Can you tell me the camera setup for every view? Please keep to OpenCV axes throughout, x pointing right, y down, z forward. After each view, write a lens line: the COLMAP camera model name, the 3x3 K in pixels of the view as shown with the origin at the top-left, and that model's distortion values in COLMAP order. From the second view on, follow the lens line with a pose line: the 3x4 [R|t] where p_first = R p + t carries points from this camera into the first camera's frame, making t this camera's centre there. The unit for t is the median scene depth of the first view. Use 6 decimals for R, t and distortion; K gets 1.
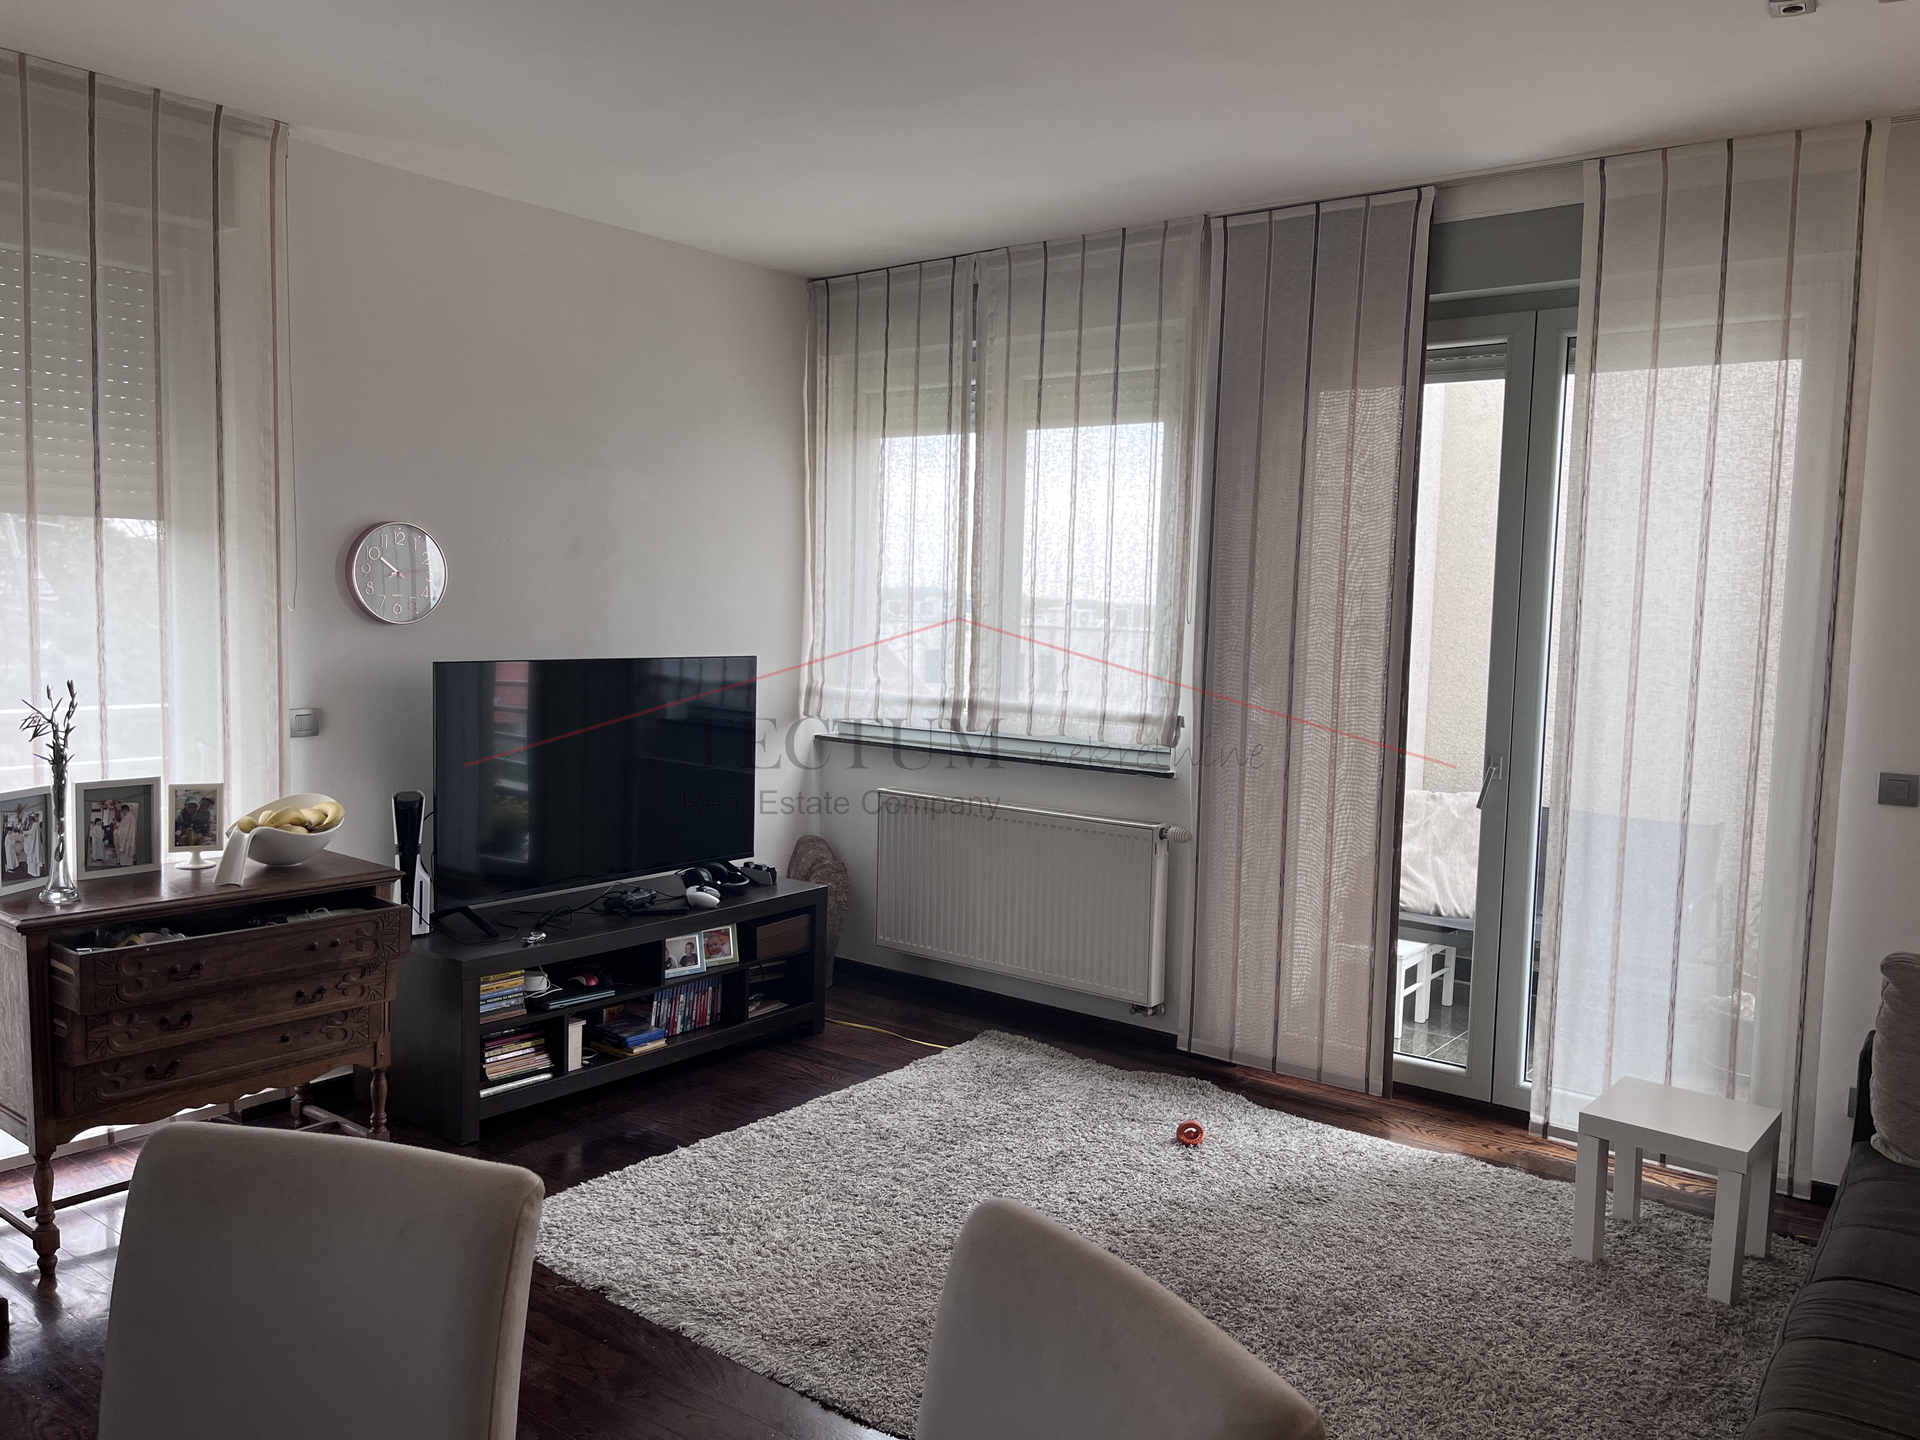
lens RADIAL K [[1421.5, 0, 991.2], [0, 1421.5, 713.0], [0, 0, 1]] dist [0.058632, -0.077104]
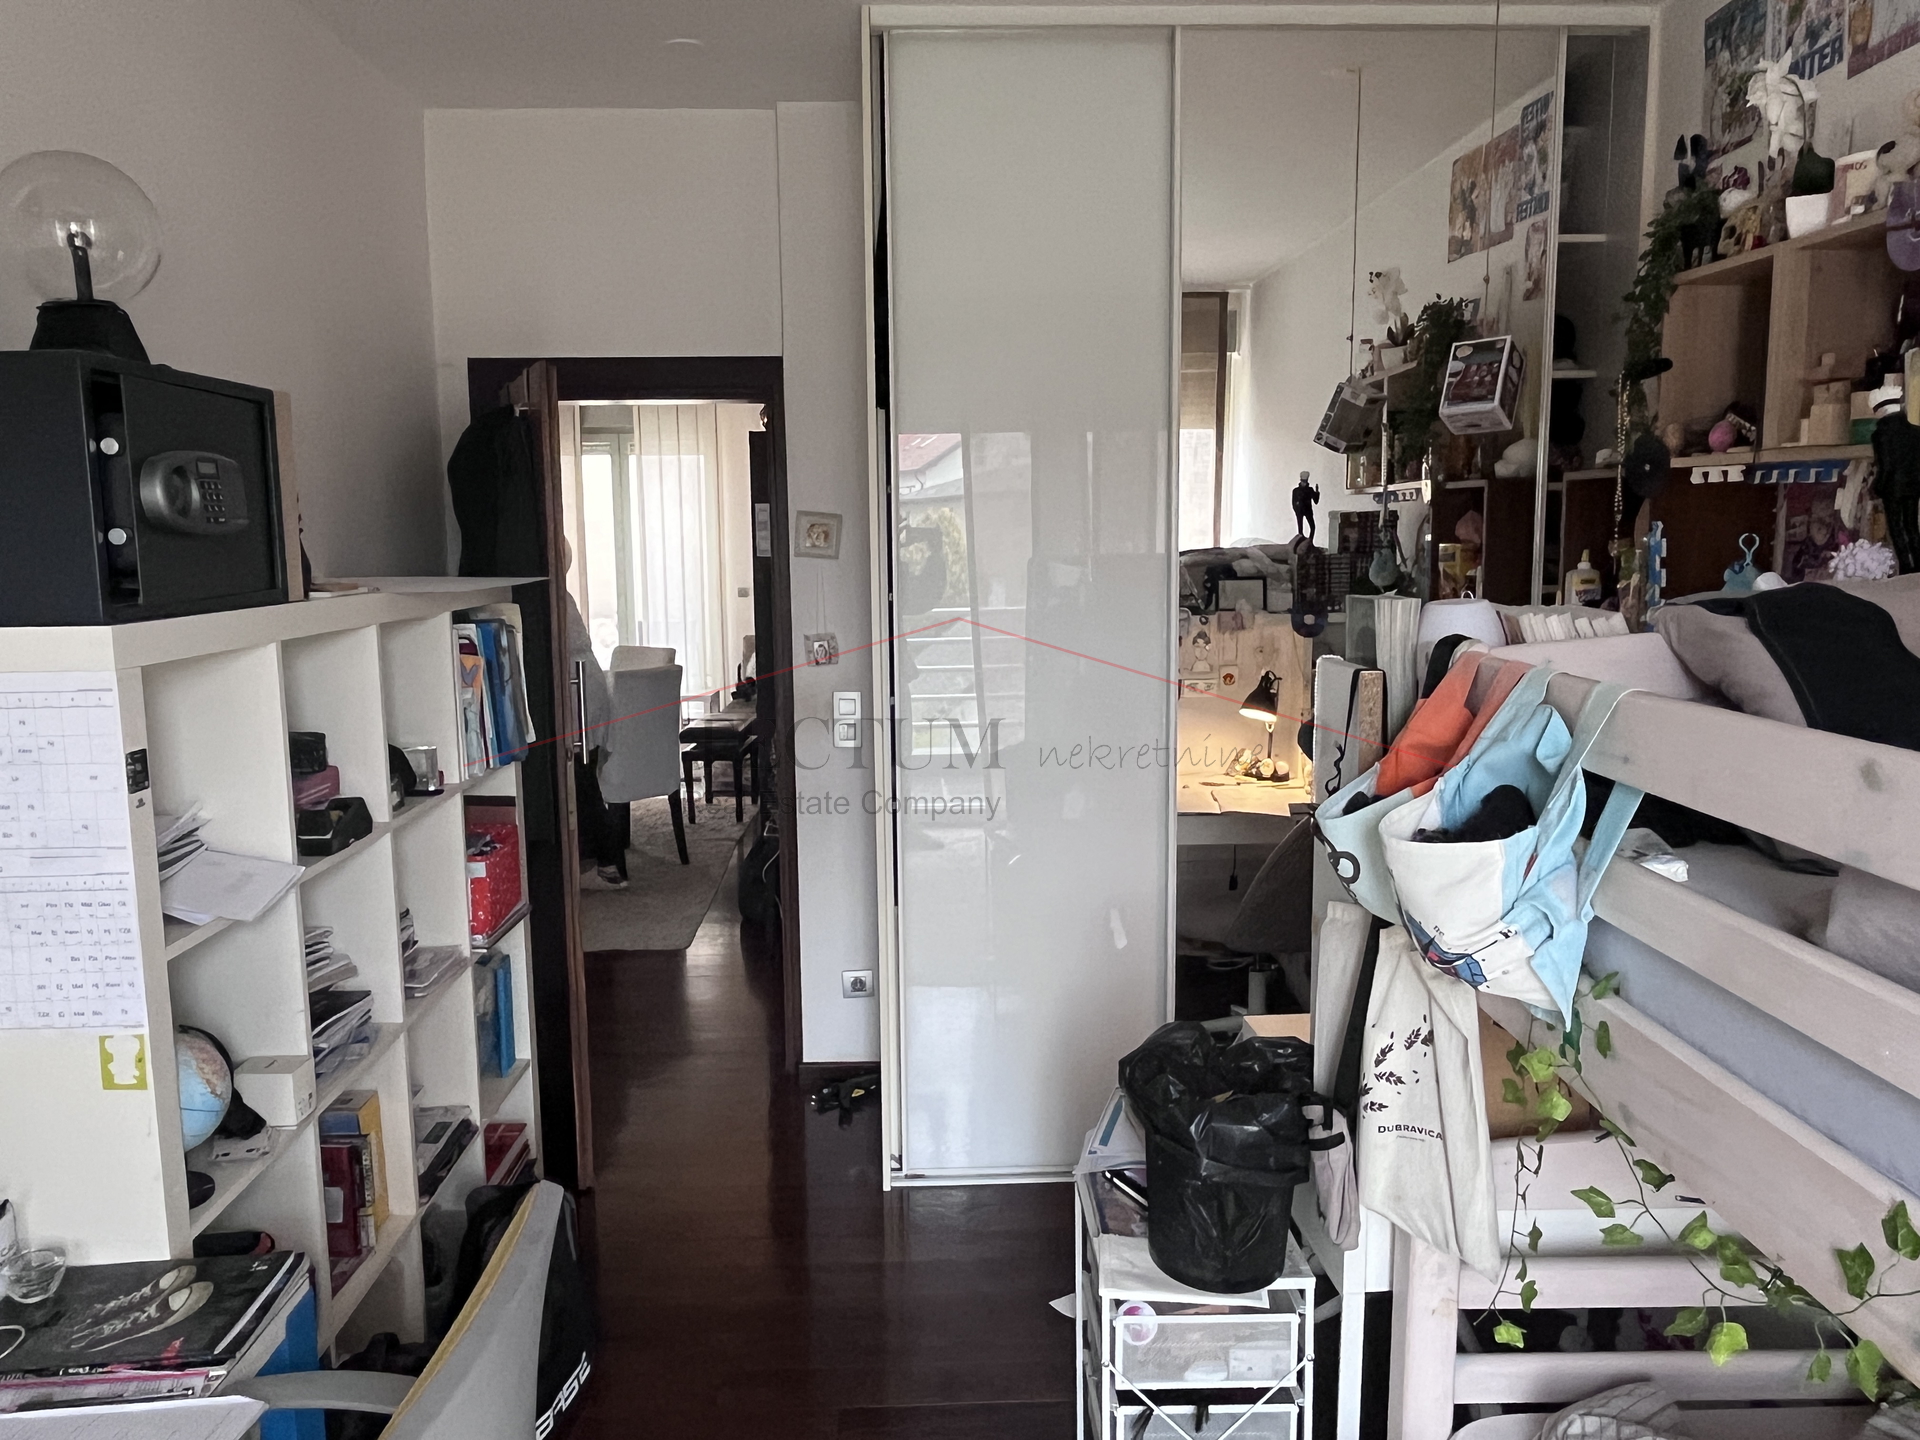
lens RADIAL K [[1300.1, 0, 962.8], [0, 1300.1, 716.6], [0, 0, 1]] dist [0.005201, 0.000302]
pose [[0.796983, -0.118666, 0.592230, -0.647930], [0.082381, 0.992704, 0.088046, 0.099121], [-0.598357, -0.021383, 0.800944, -1.432353]]
